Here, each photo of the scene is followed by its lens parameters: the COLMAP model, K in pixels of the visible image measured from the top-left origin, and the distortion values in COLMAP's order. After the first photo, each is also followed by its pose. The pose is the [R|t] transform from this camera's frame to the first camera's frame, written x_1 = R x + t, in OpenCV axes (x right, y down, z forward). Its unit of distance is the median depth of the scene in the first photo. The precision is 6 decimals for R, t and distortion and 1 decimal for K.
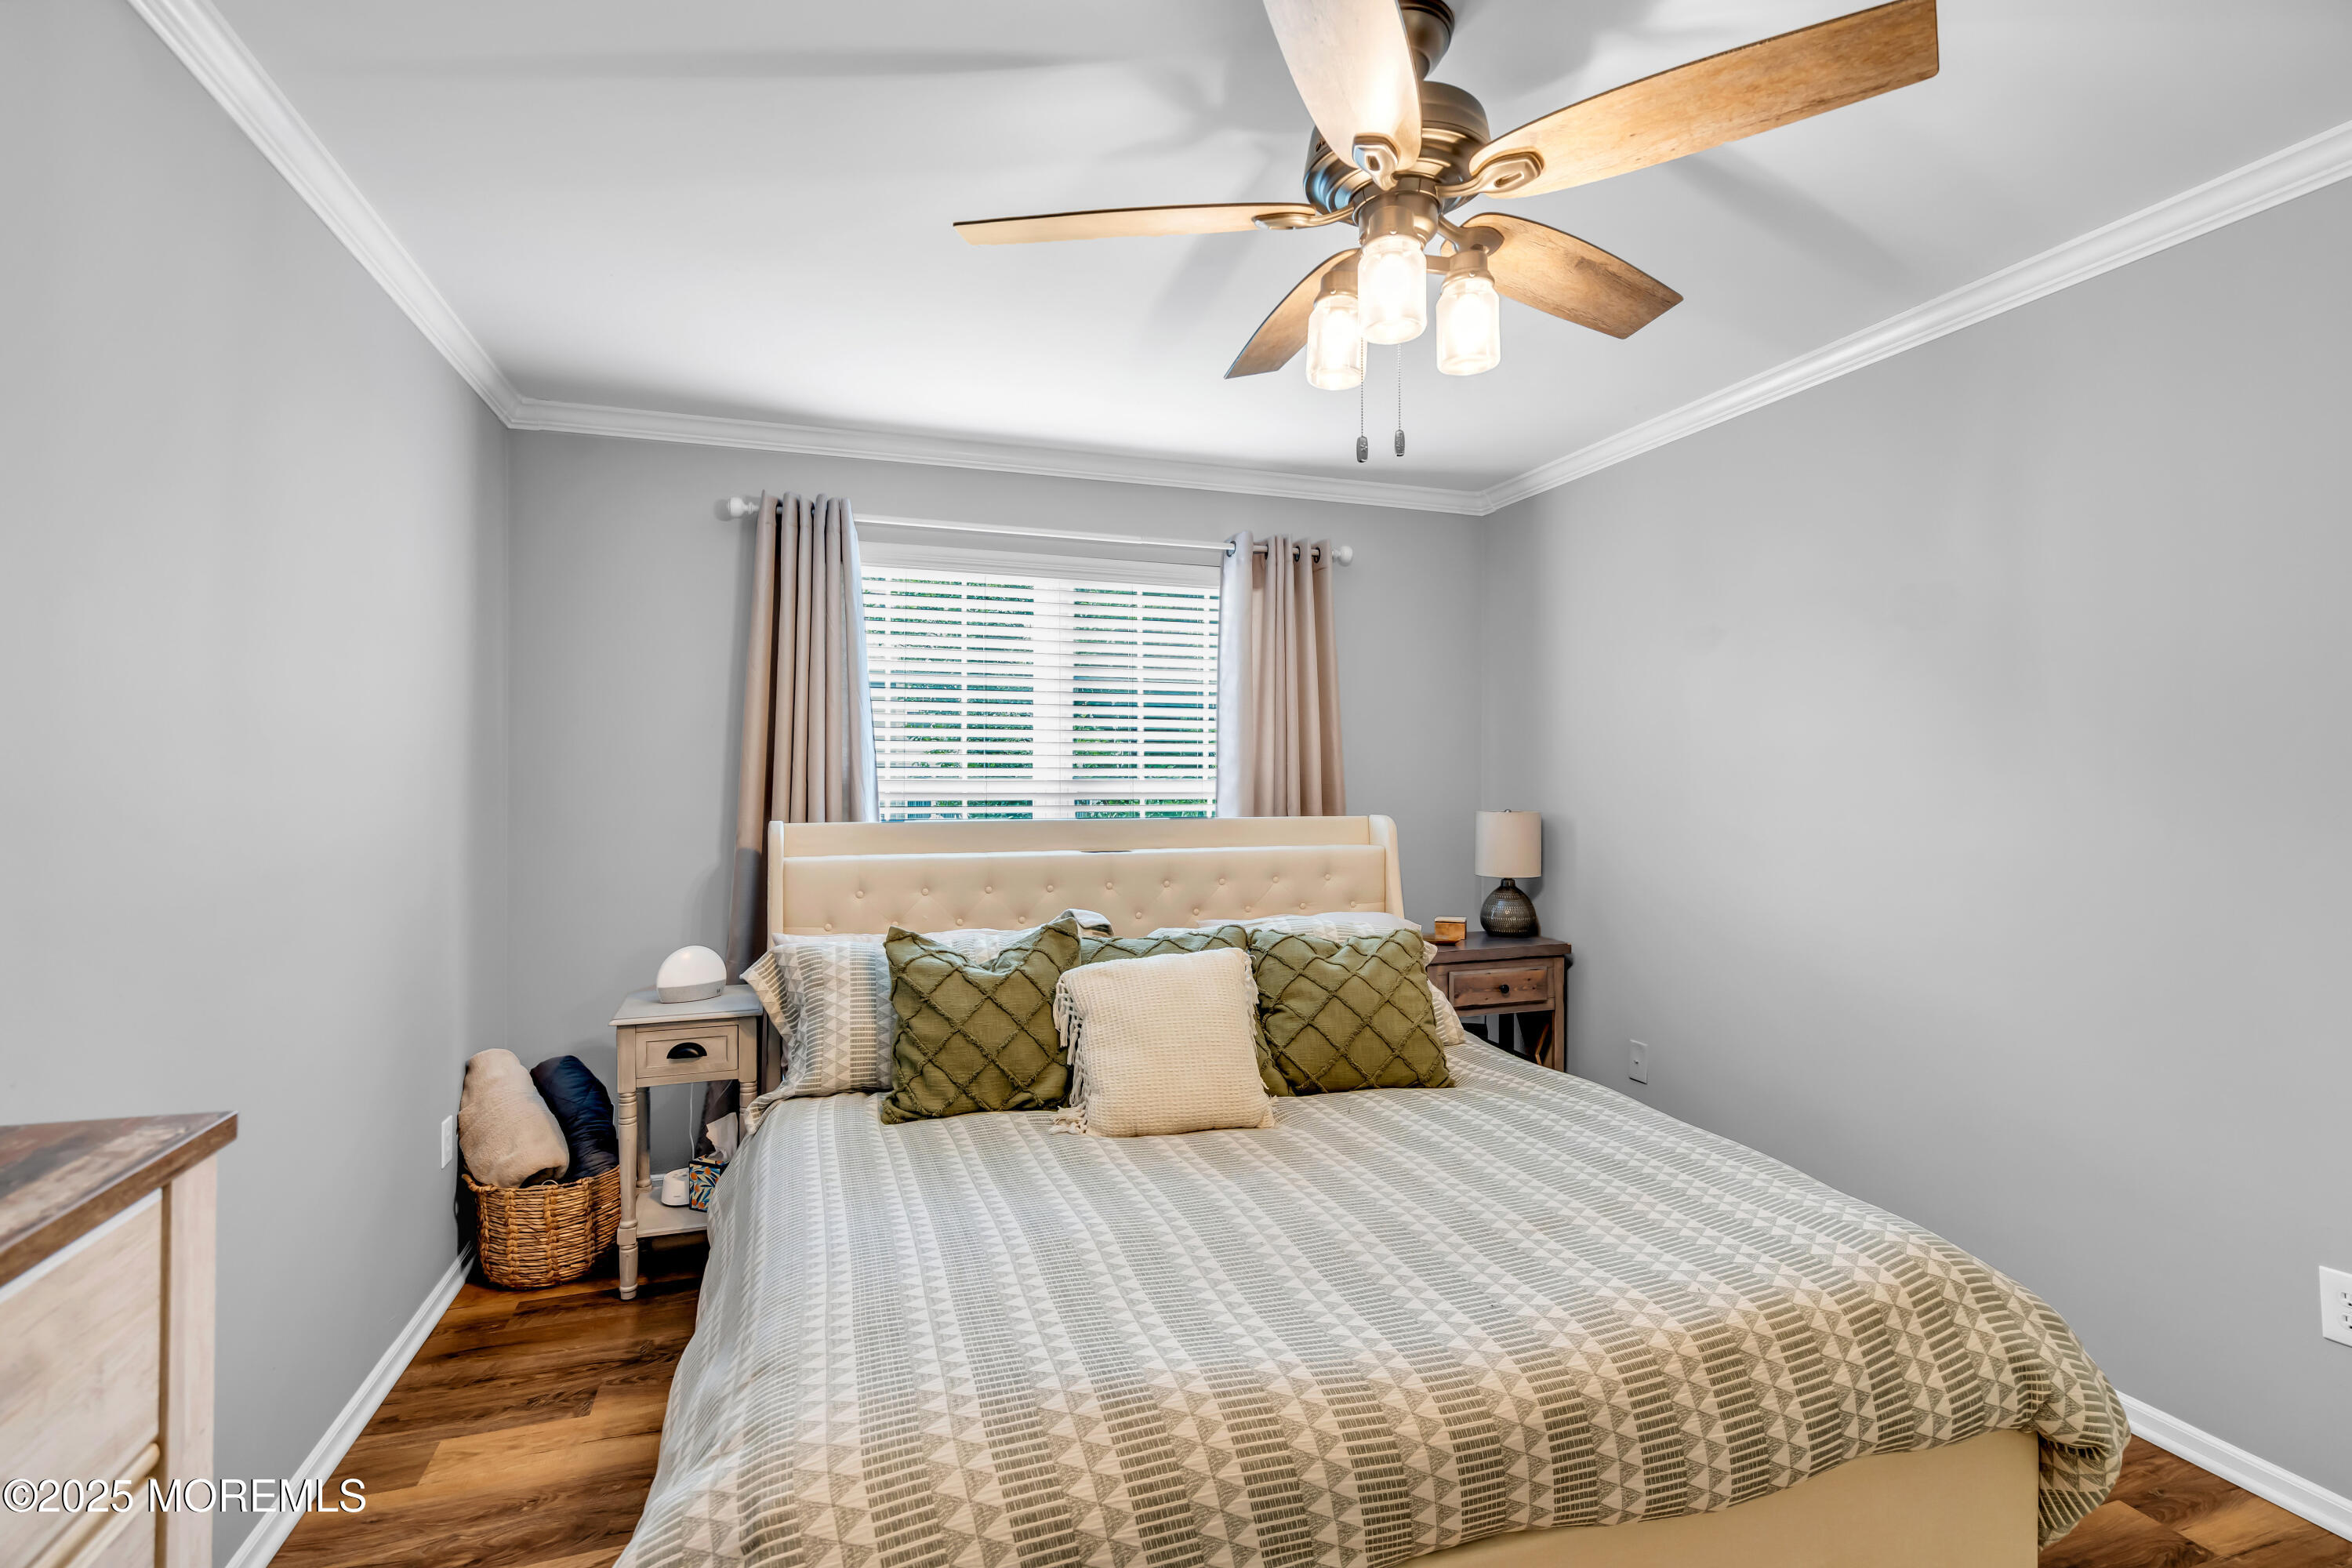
lens RADIAL K [[1087.7, 0, 1172.7], [0, 1087.7, 783.4], [0, 0, 1]] dist [-0.002136, 0.000775]
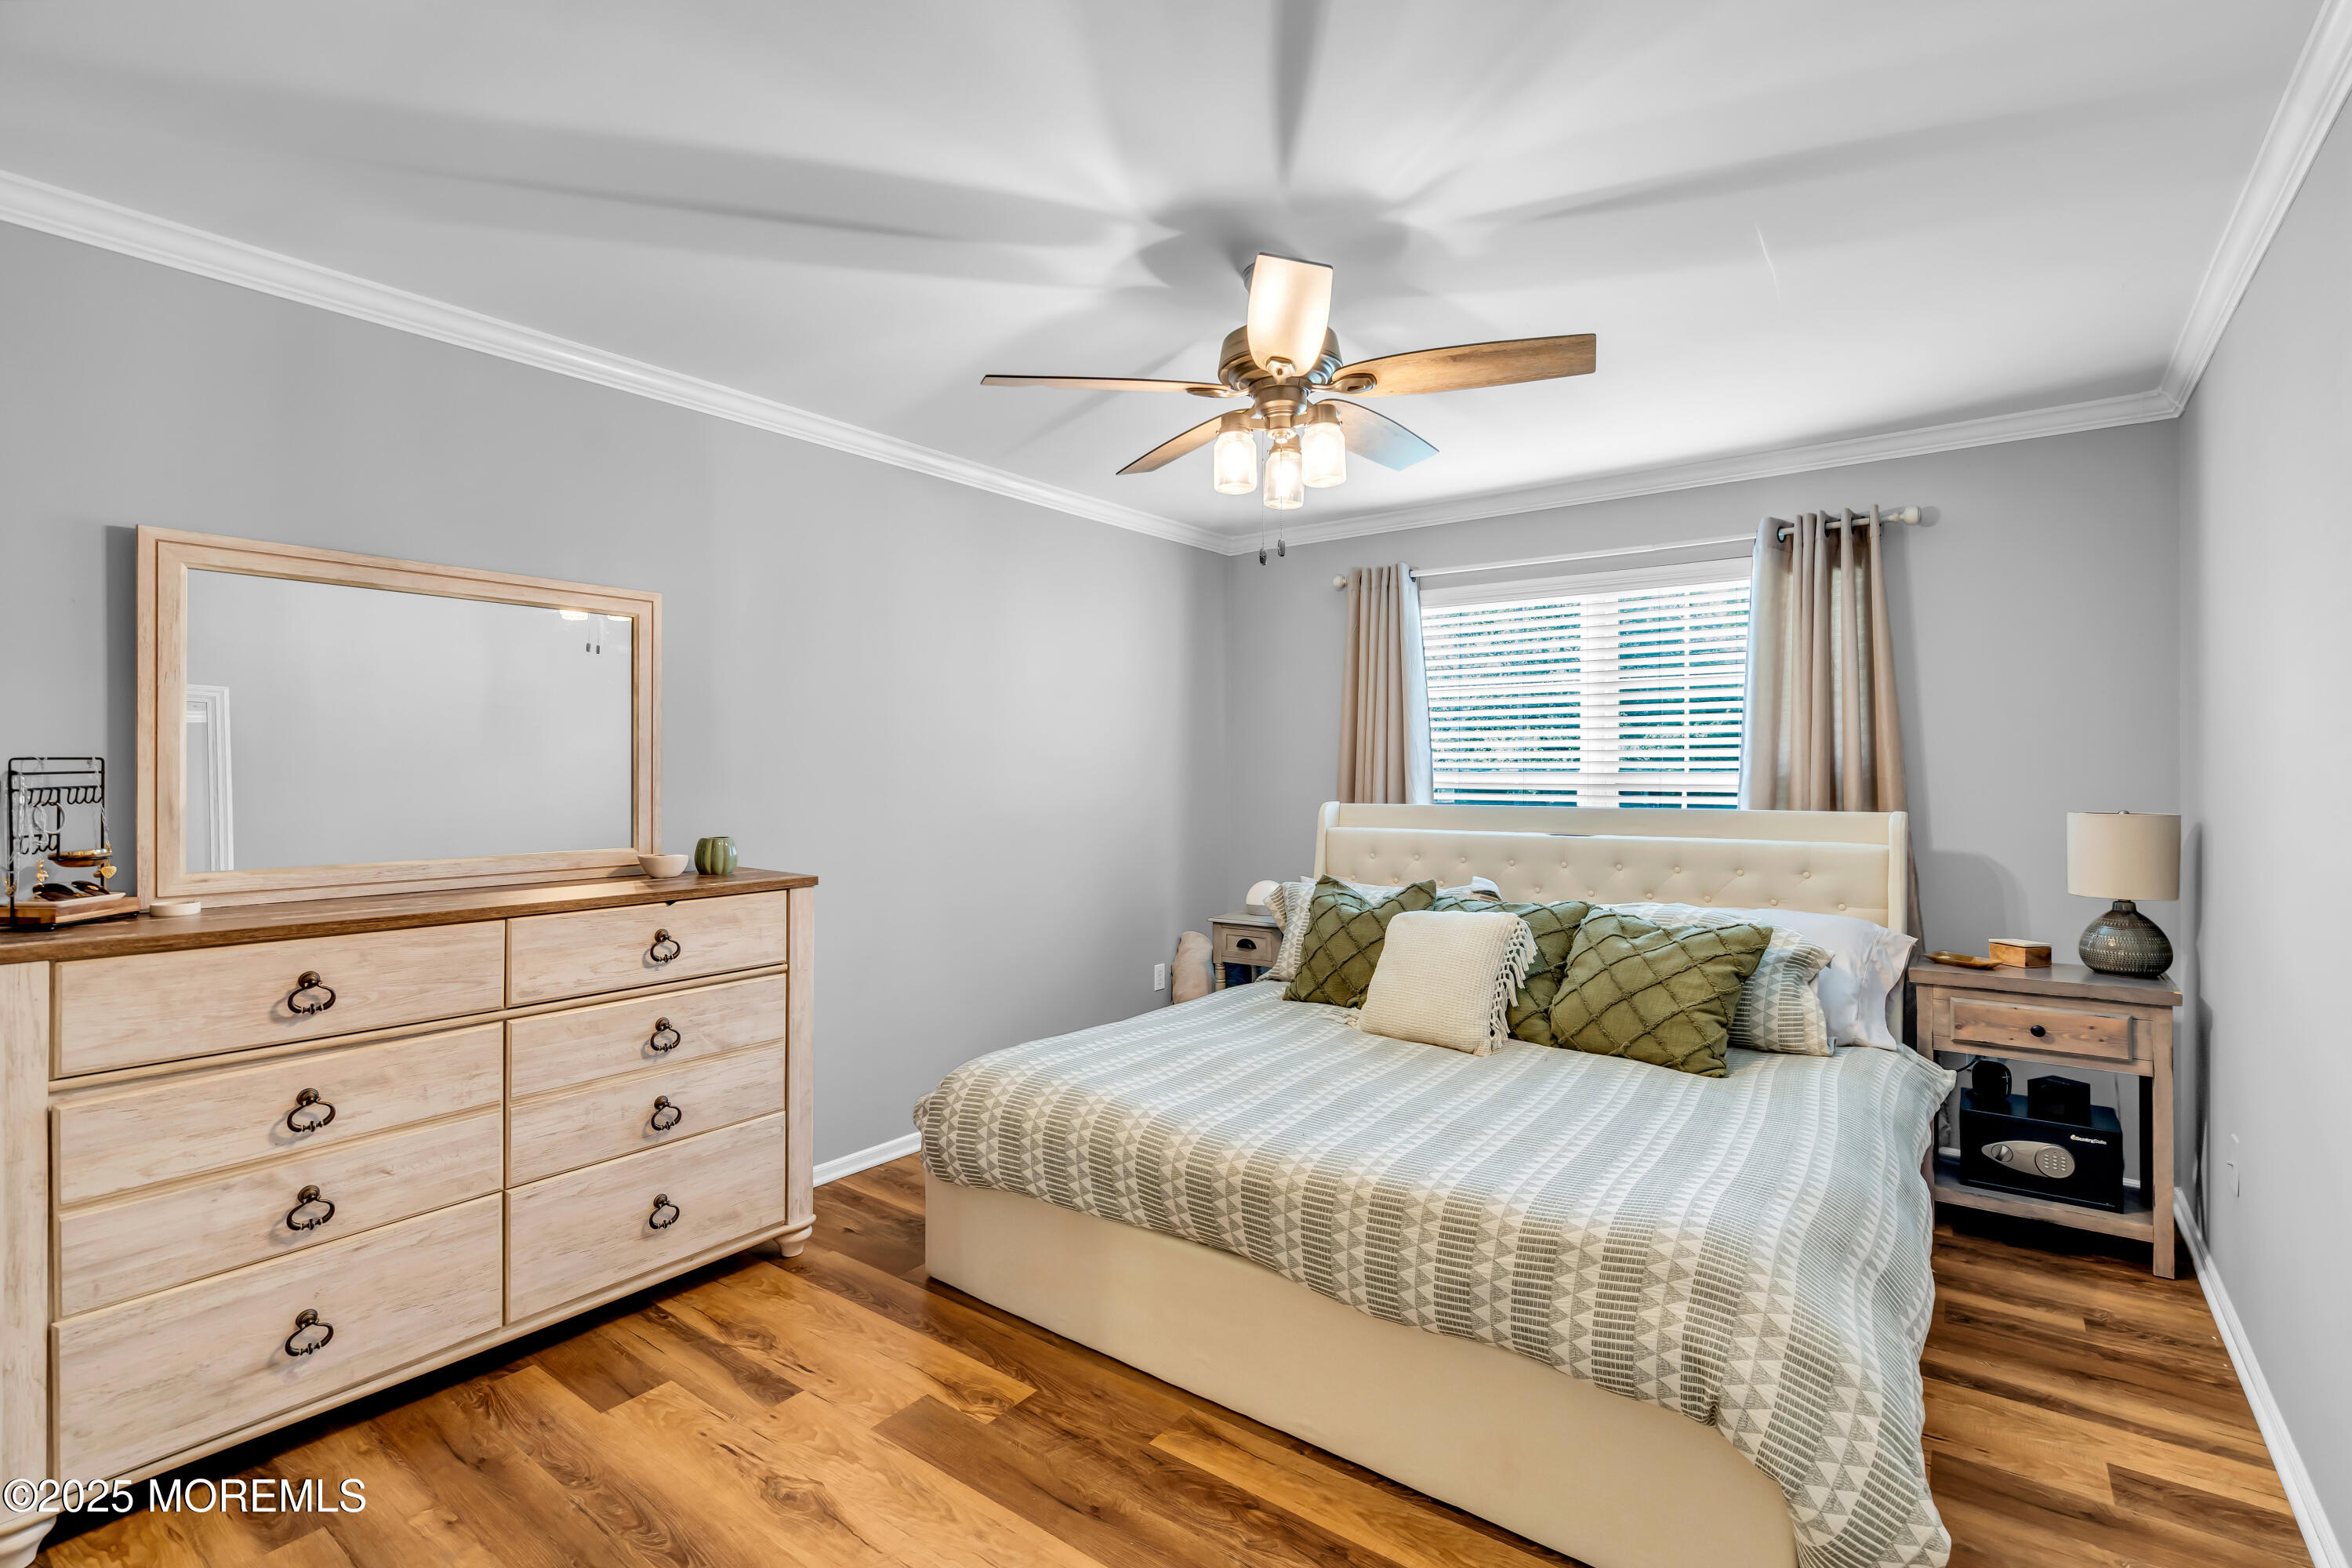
lens RADIAL K [[1087.7, 0, 1176.1], [0, 1087.7, 773.4], [0, 0, 1]] dist [-0.002136, 0.000775]
pose [[0.560398, -0.000388, -0.828223, 0.777926], [-0.001370, 0.999998, -0.001396, -0.000347], [0.828222, 0.001917, 0.560397, 0.023212]]
